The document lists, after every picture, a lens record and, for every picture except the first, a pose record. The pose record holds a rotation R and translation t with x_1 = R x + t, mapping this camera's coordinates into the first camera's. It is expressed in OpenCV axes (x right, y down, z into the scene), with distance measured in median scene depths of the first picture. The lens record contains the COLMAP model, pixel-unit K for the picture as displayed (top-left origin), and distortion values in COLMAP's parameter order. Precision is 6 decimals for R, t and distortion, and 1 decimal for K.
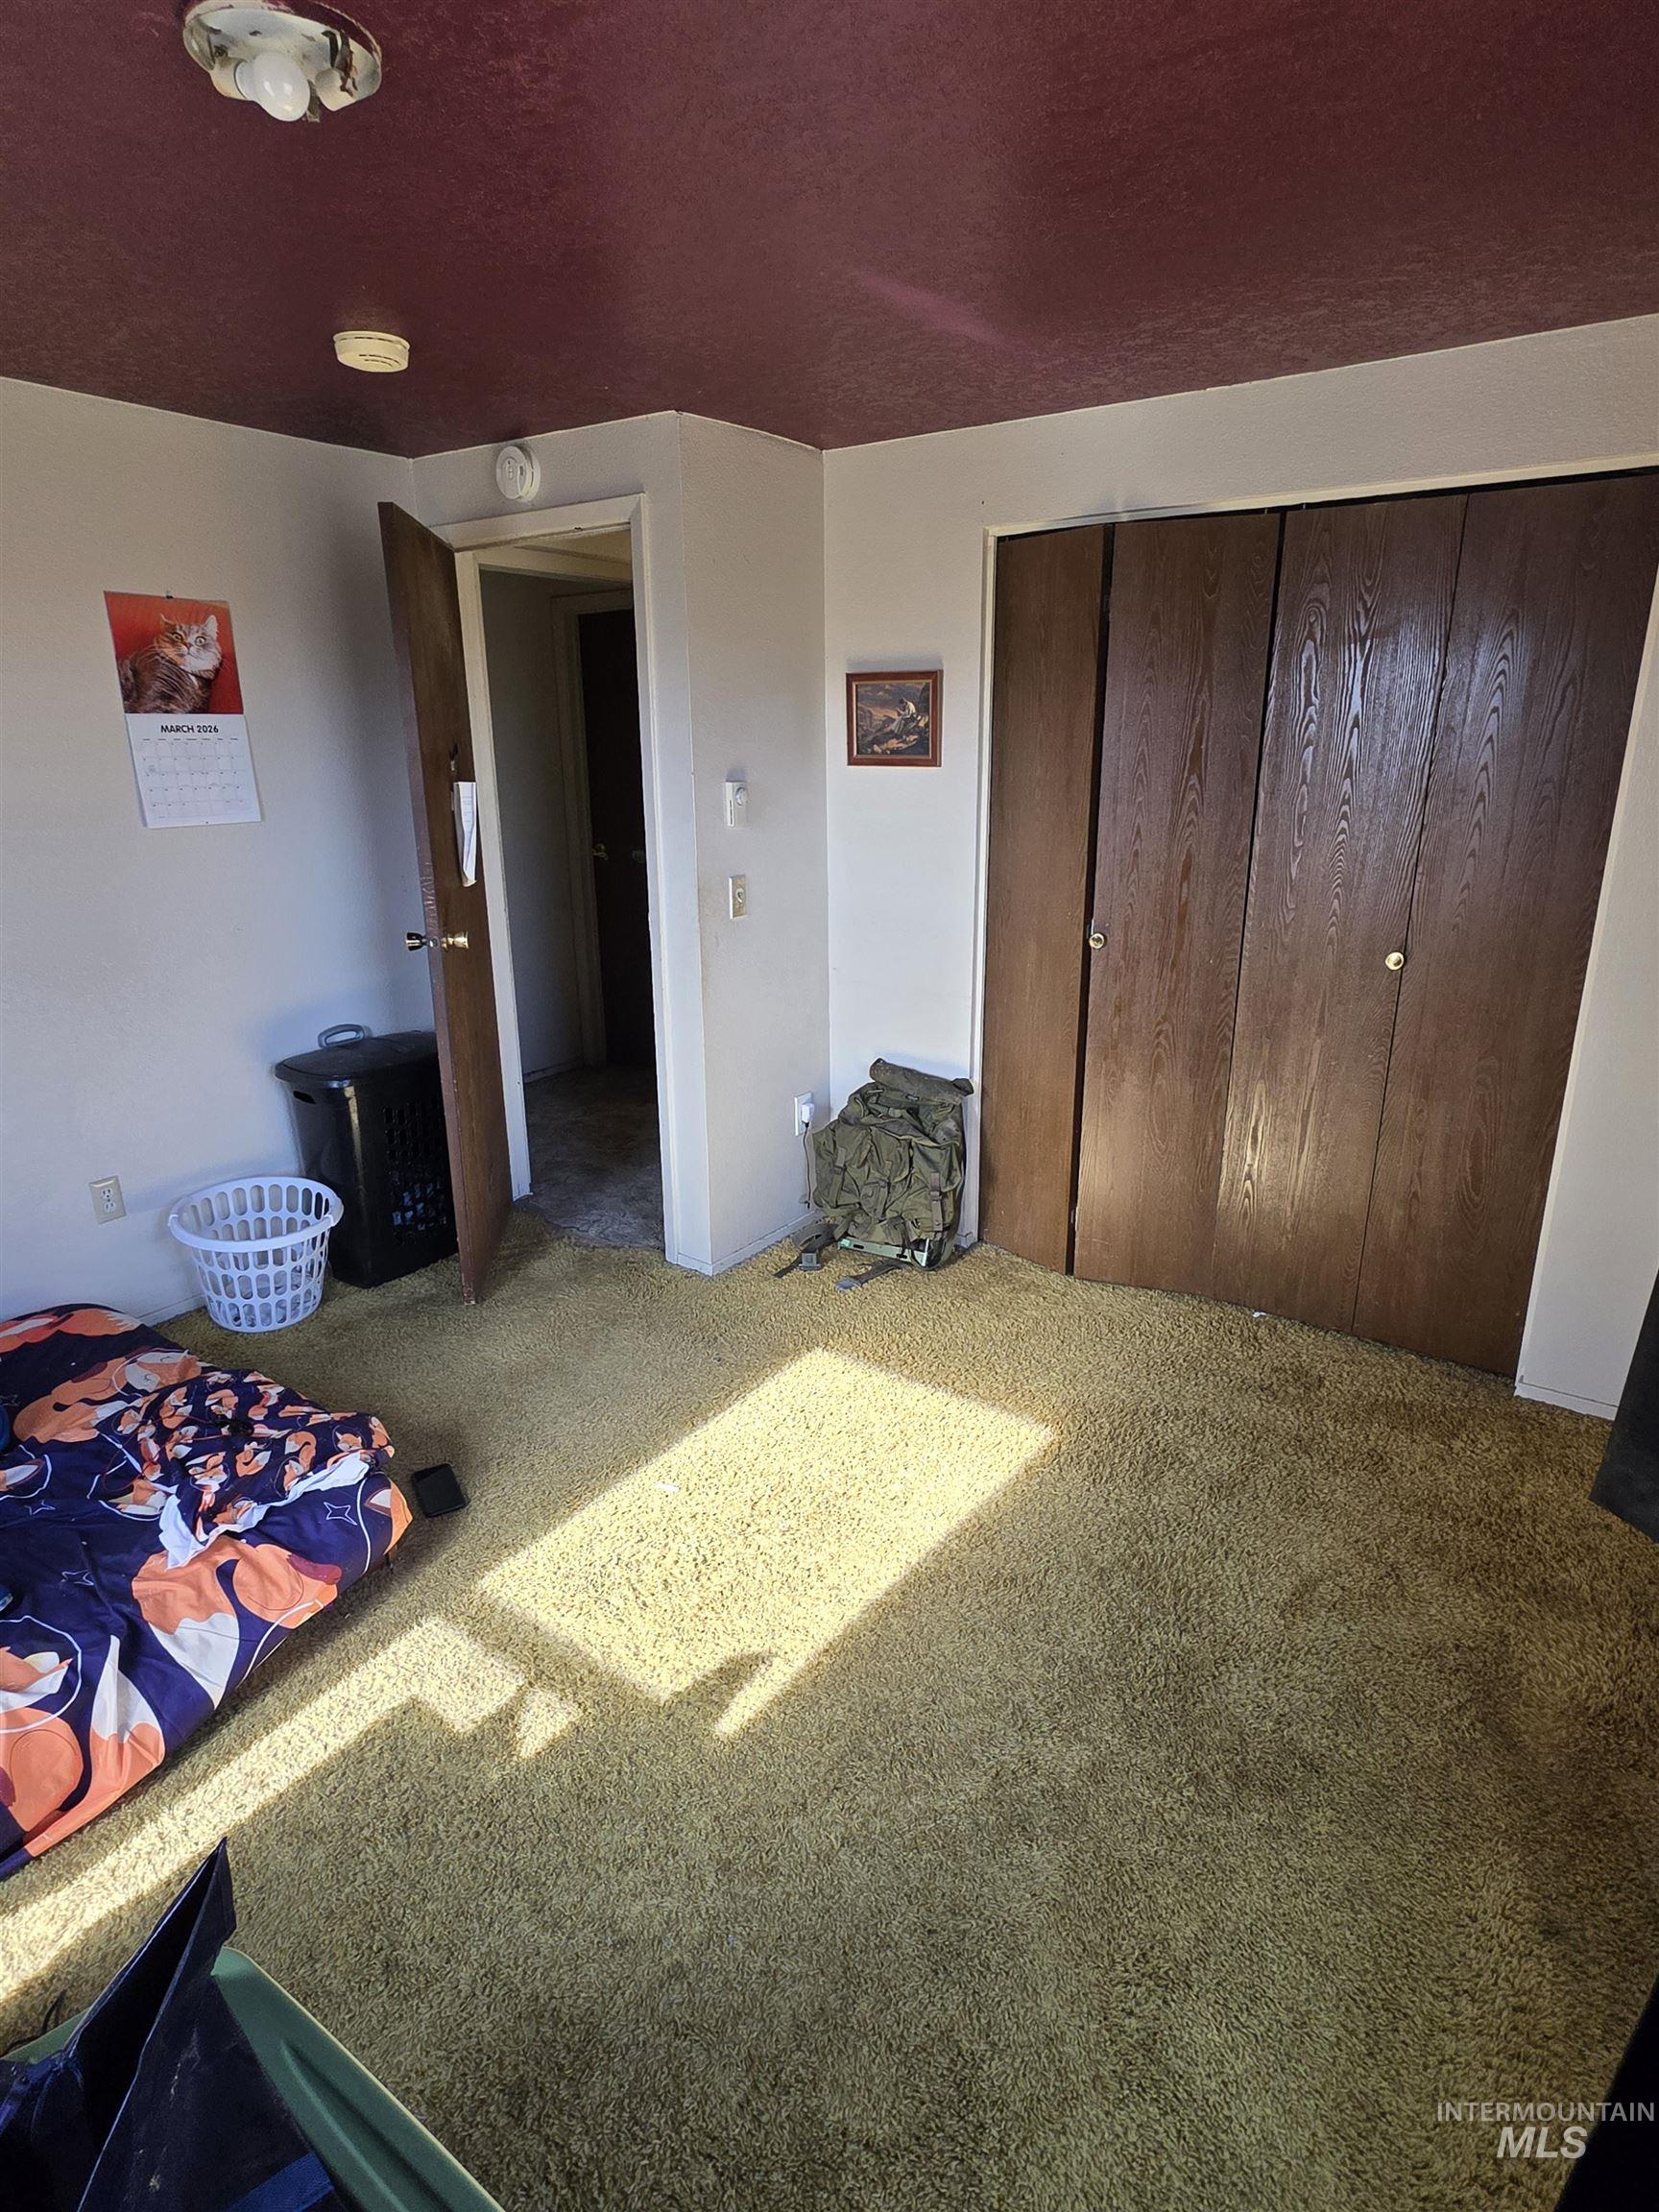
lens RADIAL K [[1218.5, 0, 826.1], [0, 1218.5, 1108.7], [0, 0, 1]] dist [0.005176, -0.005015]
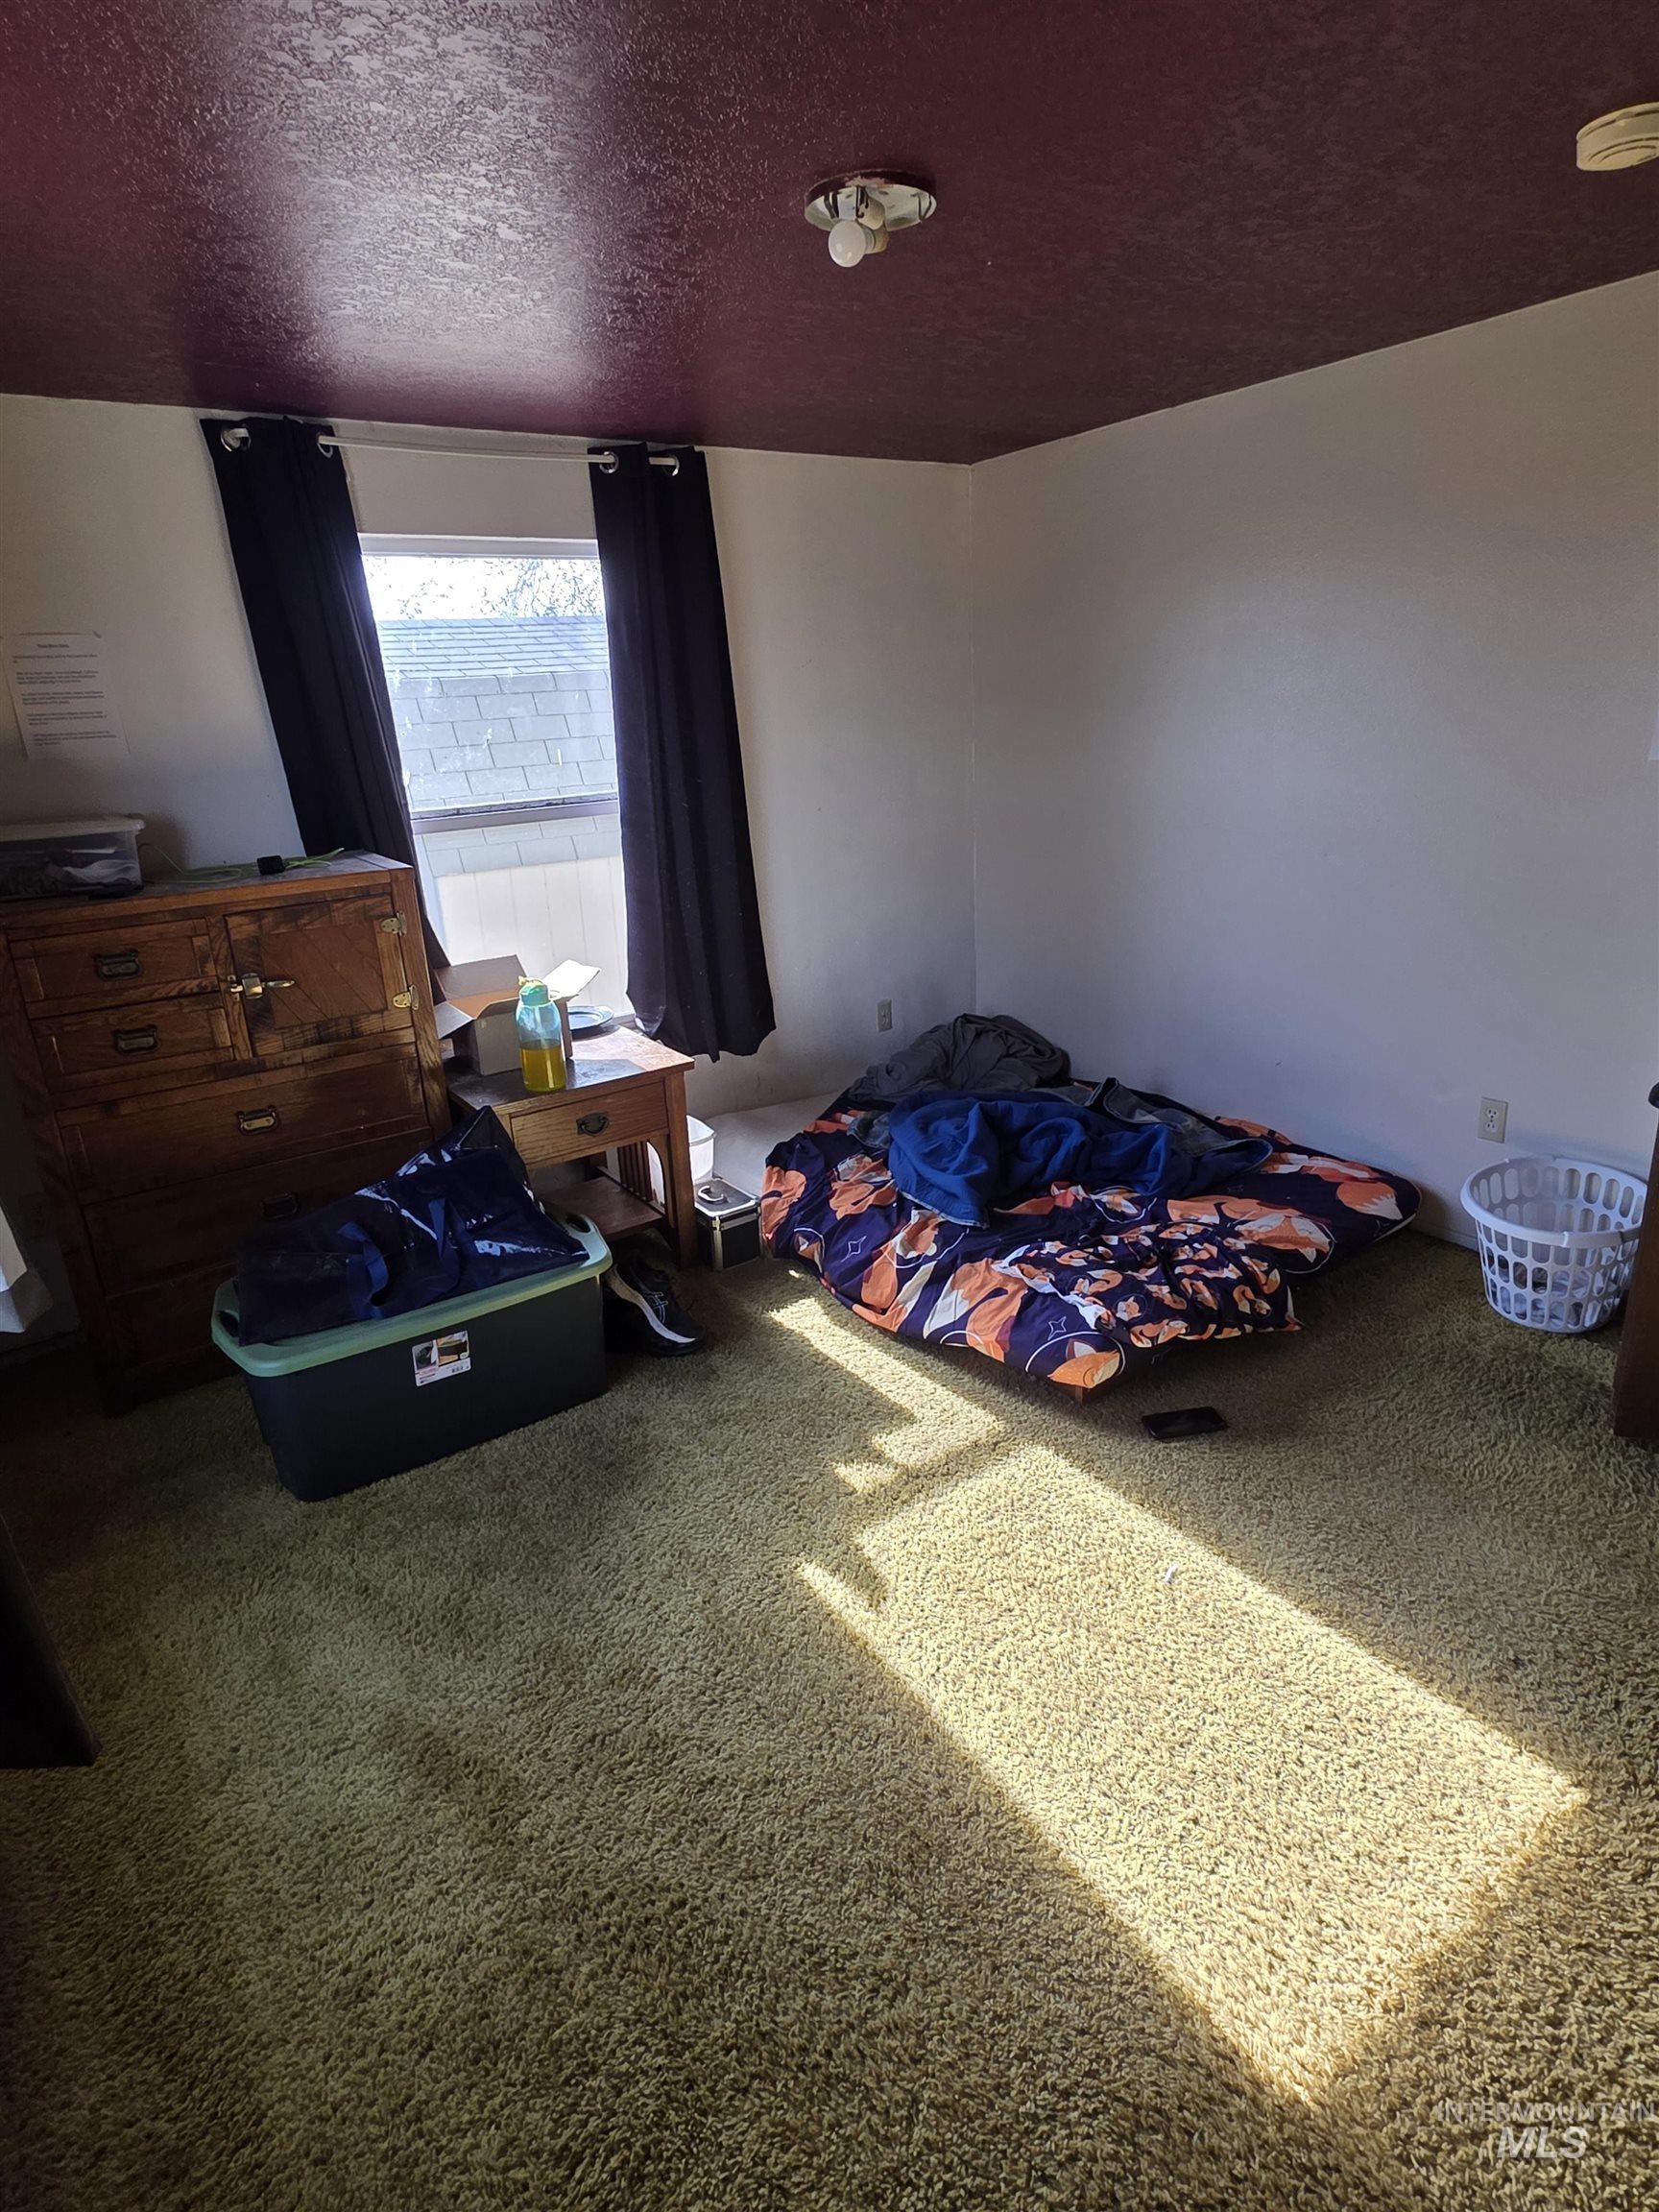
lens RADIAL K [[1218.5, 0, 825.5], [0, 1218.5, 1106.8], [0, 0, 1]] dist [0.005176, -0.005015]
pose [[-0.343239, 0.325200, -0.881154, 0.708602], [-0.218534, 0.884751, 0.411654, -0.329030], [0.913472, 0.333857, -0.232613, 1.010613]]
